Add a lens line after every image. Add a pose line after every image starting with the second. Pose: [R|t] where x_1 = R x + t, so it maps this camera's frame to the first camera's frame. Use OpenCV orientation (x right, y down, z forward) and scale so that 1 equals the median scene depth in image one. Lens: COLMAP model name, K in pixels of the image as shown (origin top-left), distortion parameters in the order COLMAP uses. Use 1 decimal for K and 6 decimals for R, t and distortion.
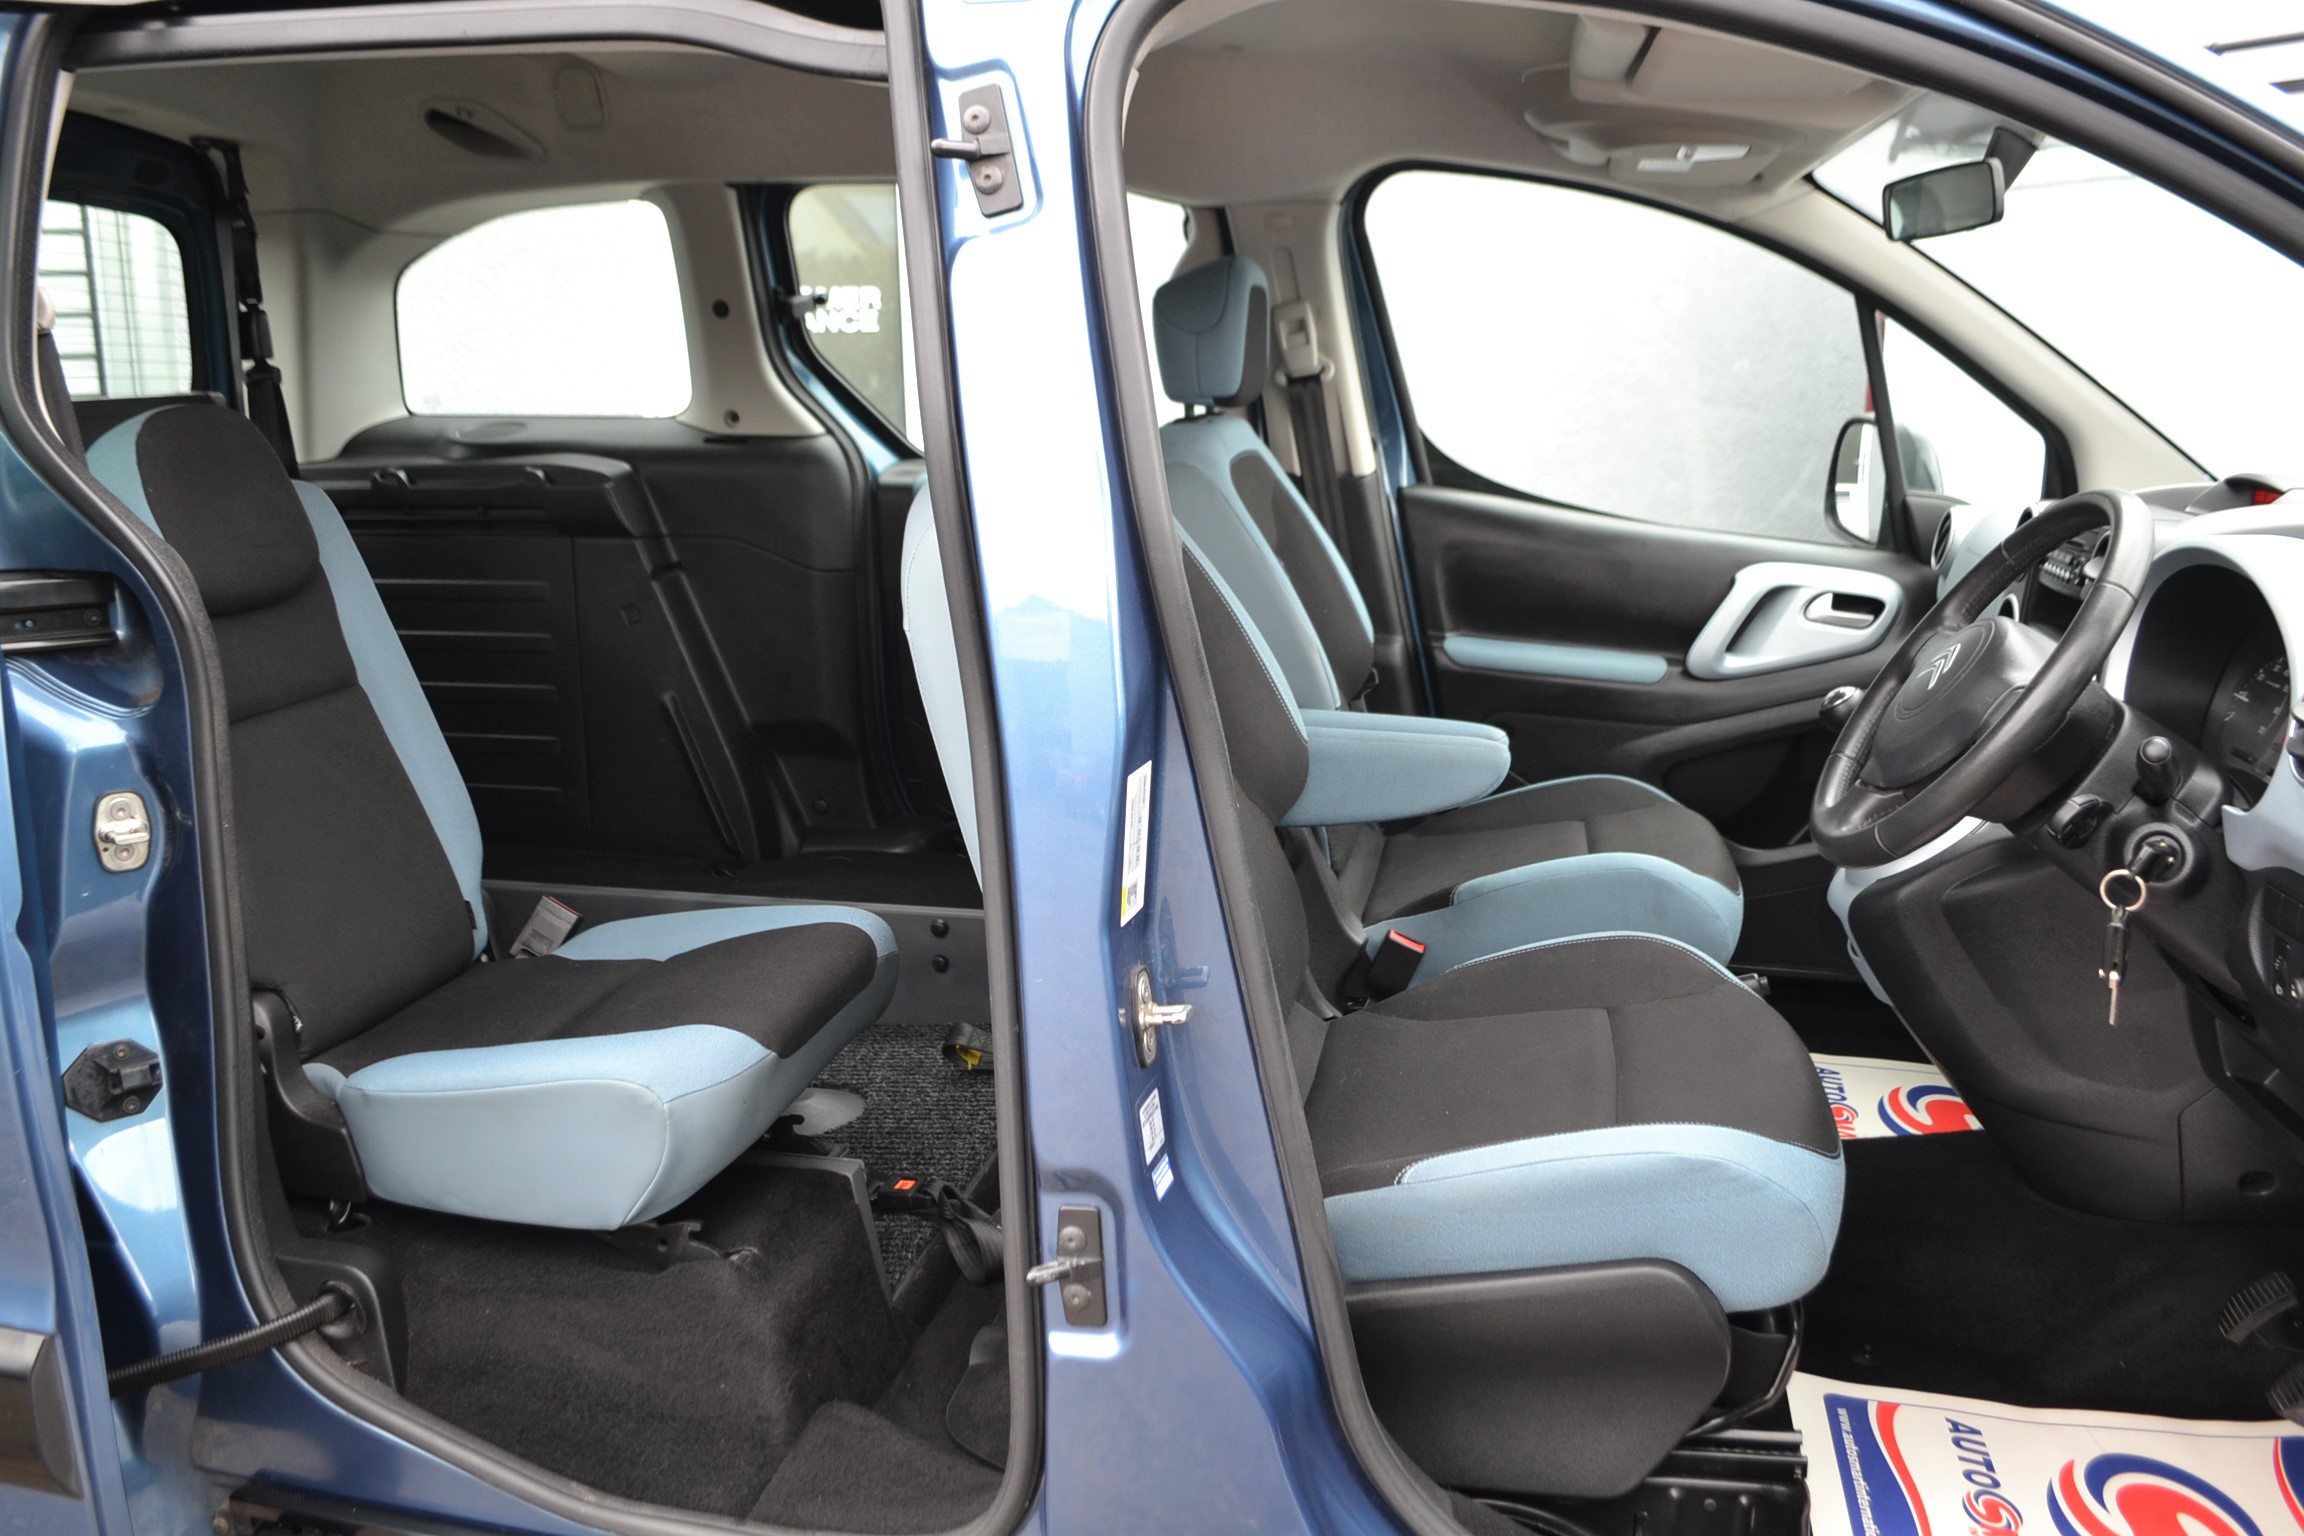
lens RADIAL K [[1837.3, 0, 1146.0], [0, 1837.3, 734.3], [0, 0, 1]] dist [-0.082598, 0.009773]
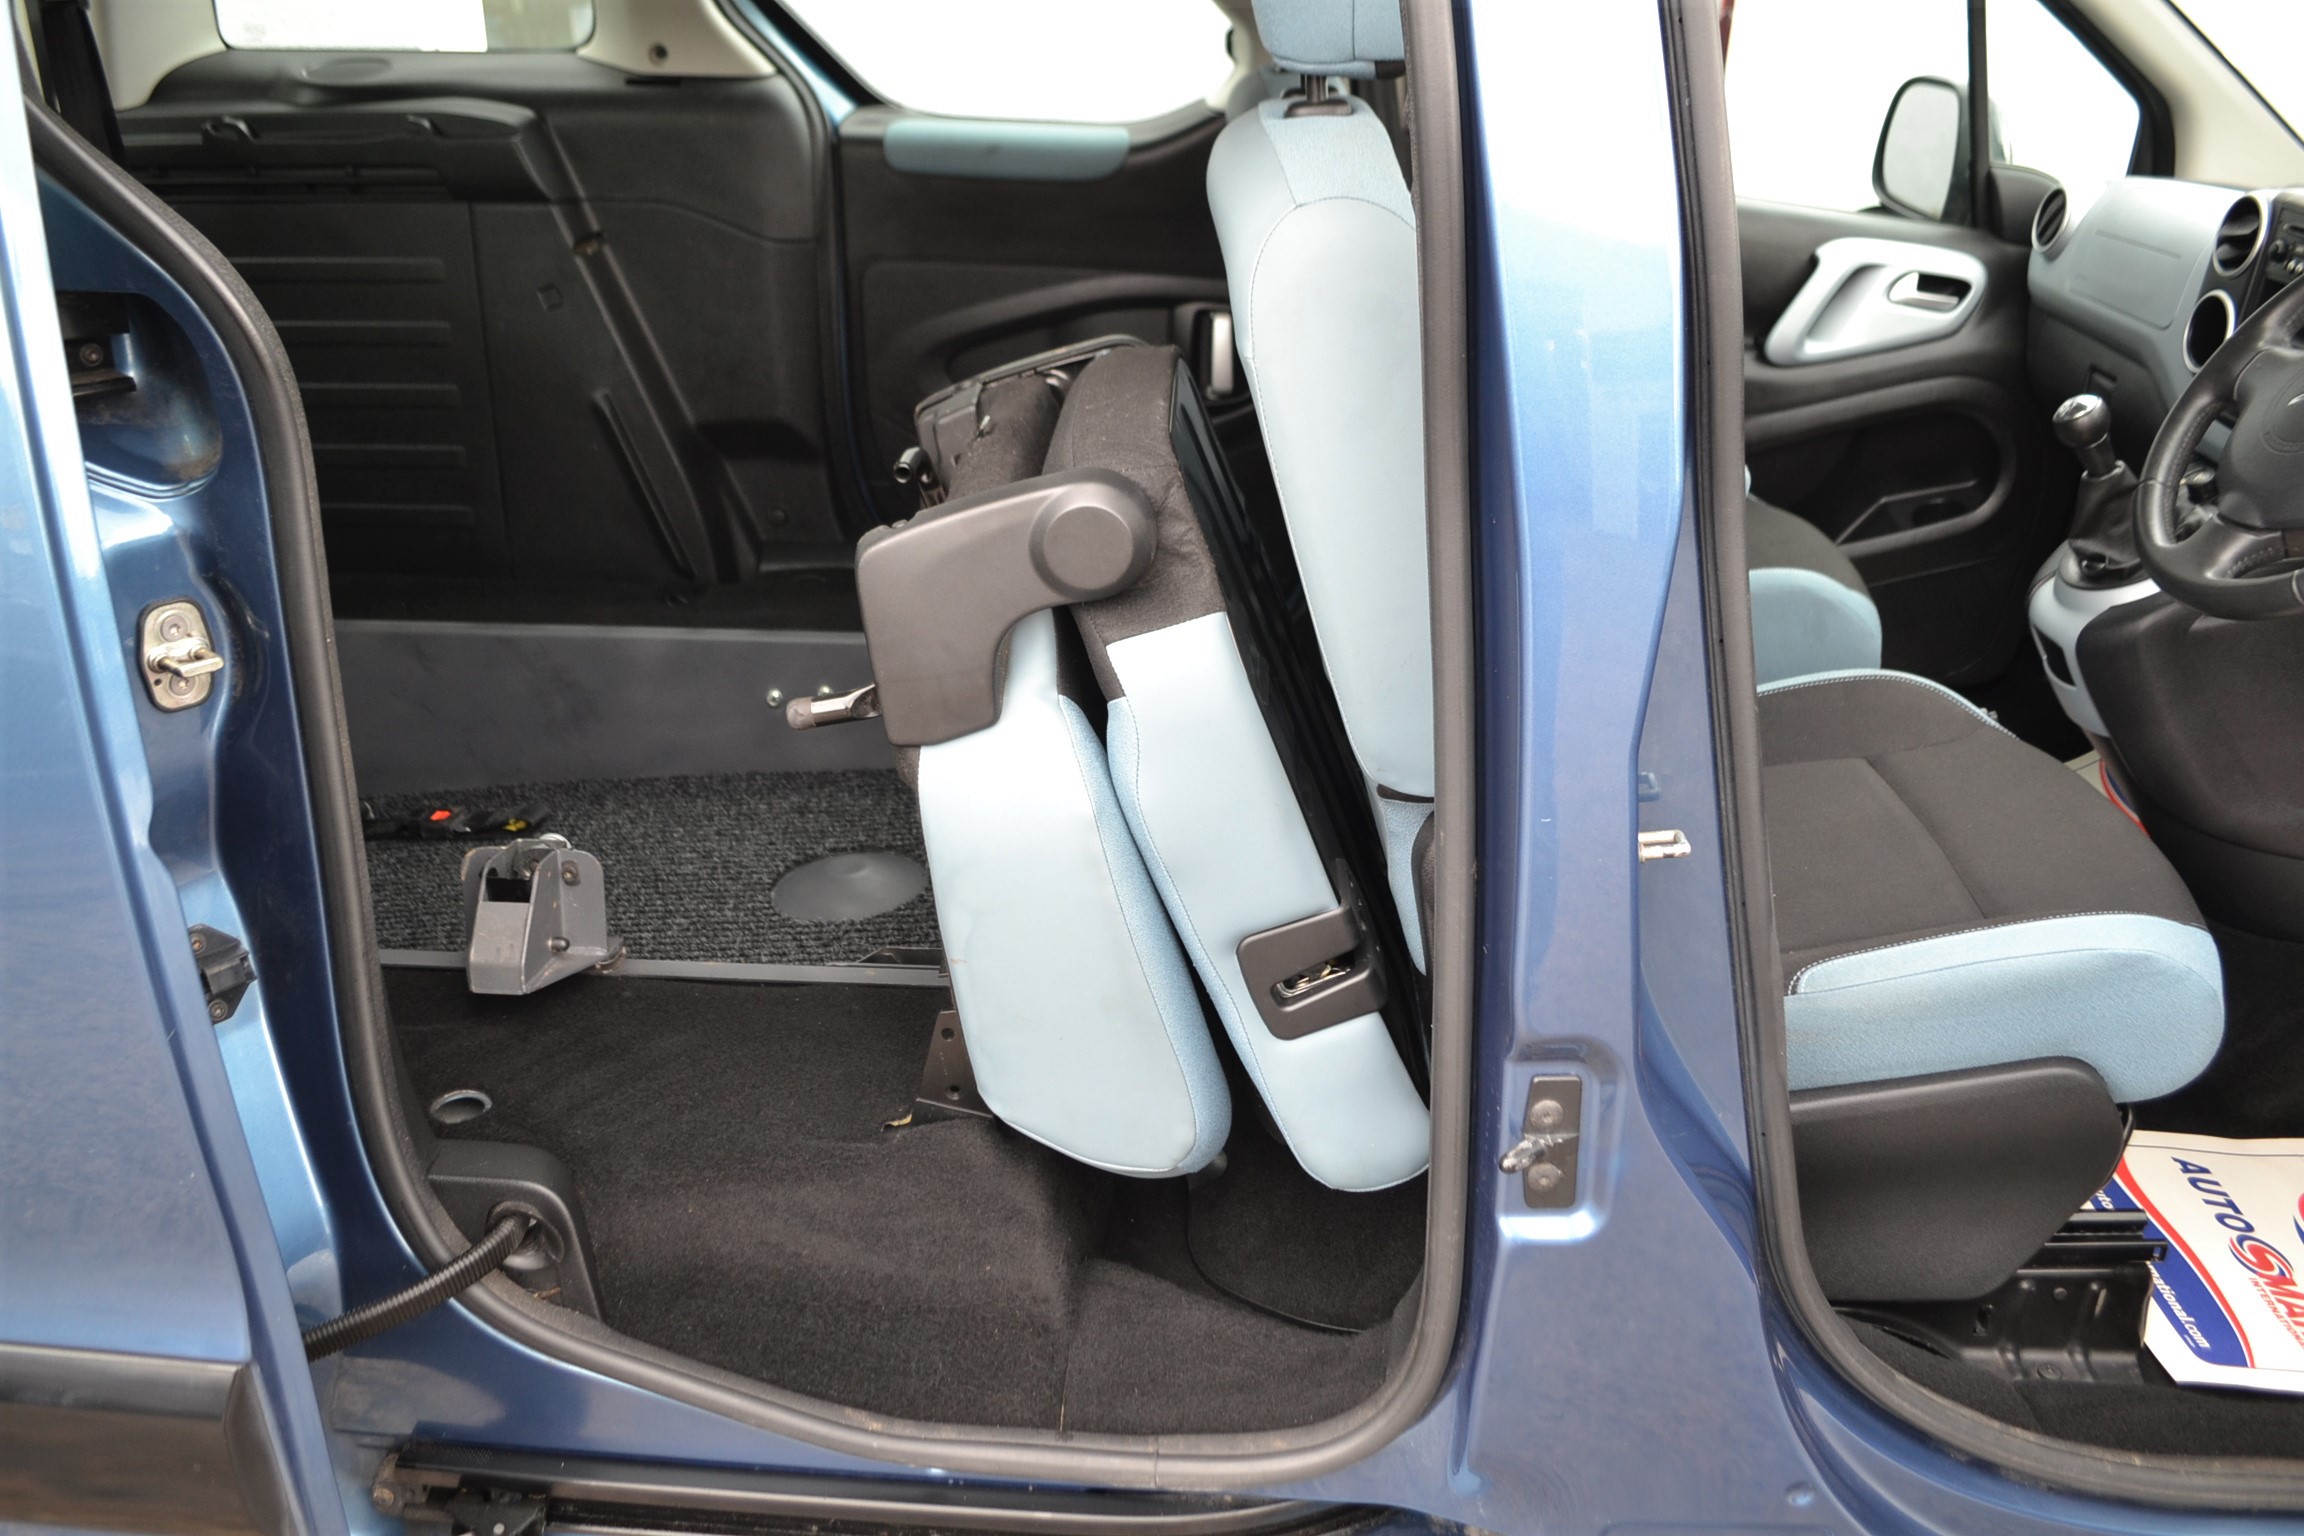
lens RADIAL K [[1837.3, 0, 1146.0], [0, 1837.3, 734.3], [0, 0, 1]] dist [-0.082598, 0.009773]
pose [[0.985669, -0.044630, 0.162683, -0.238979], [0.012669, 0.981229, 0.192429, -0.038903], [-0.168217, -0.187610, 0.967732, 0.174967]]
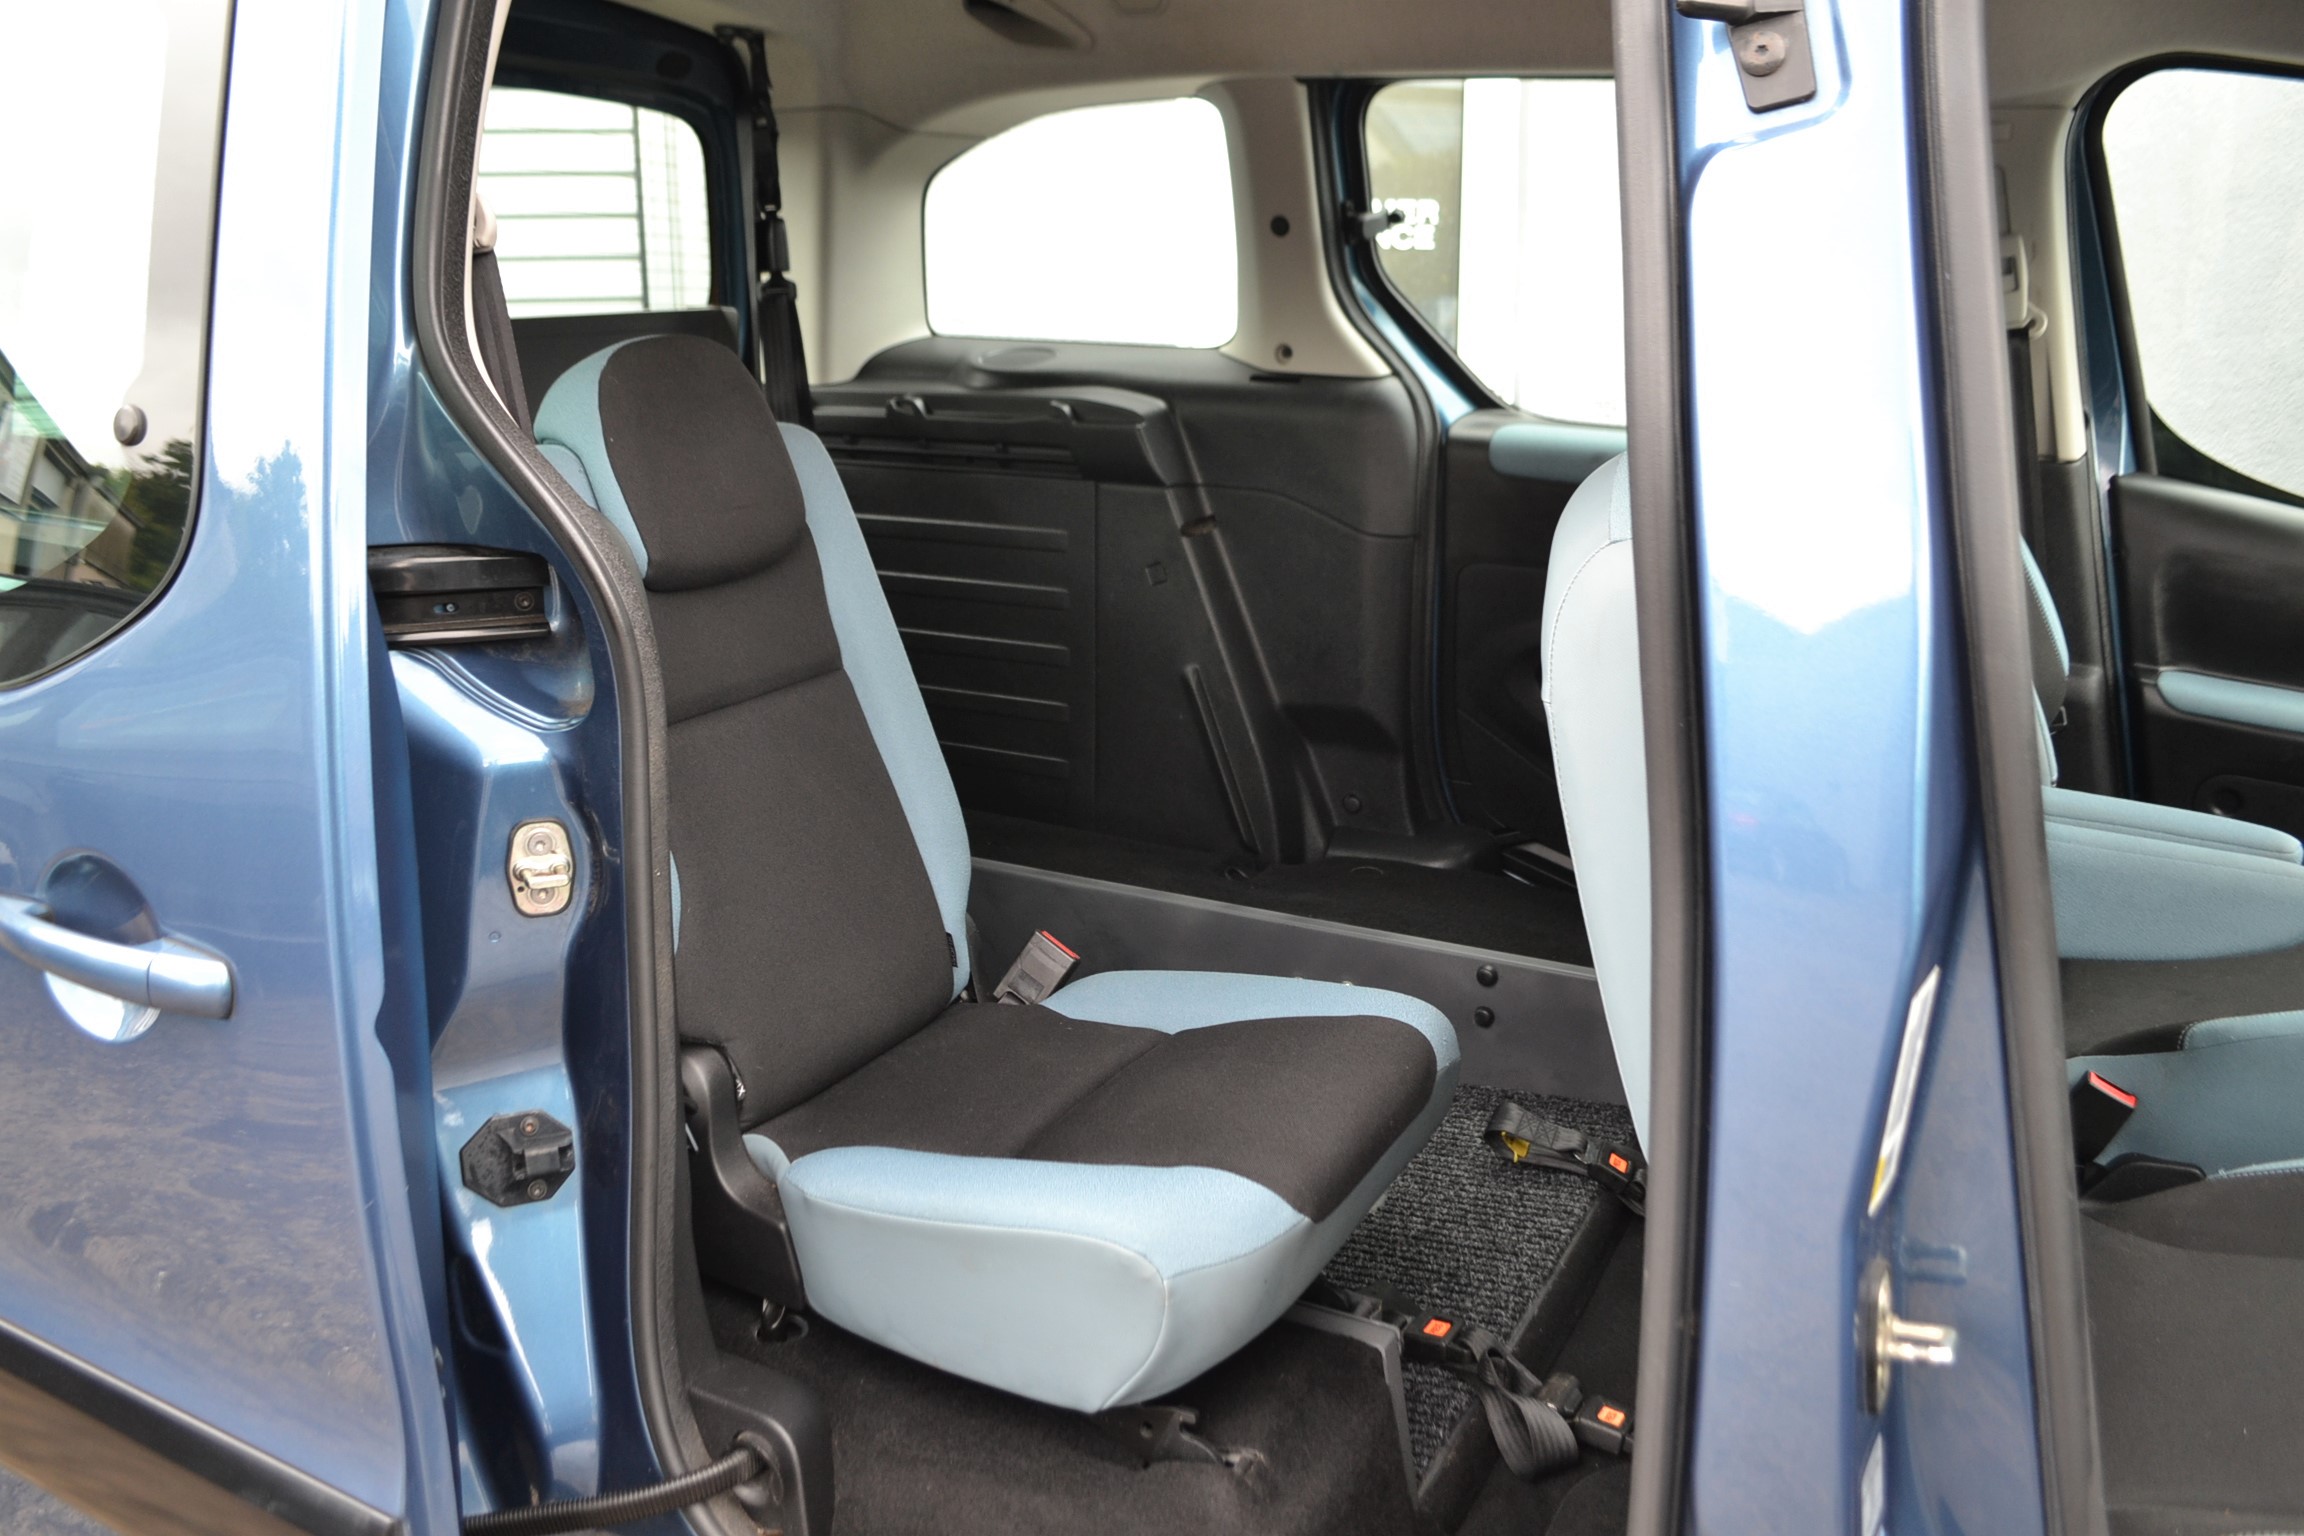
lens RADIAL K [[1837.3, 0, 1146.0], [0, 1837.3, 734.3], [0, 0, 1]] dist [-0.082598, 0.009773]
pose [[0.961438, 0.081347, -0.262717, -0.071863], [-0.068957, 0.996044, 0.056055, -0.057032], [0.266238, -0.035777, 0.963243, 0.214071]]
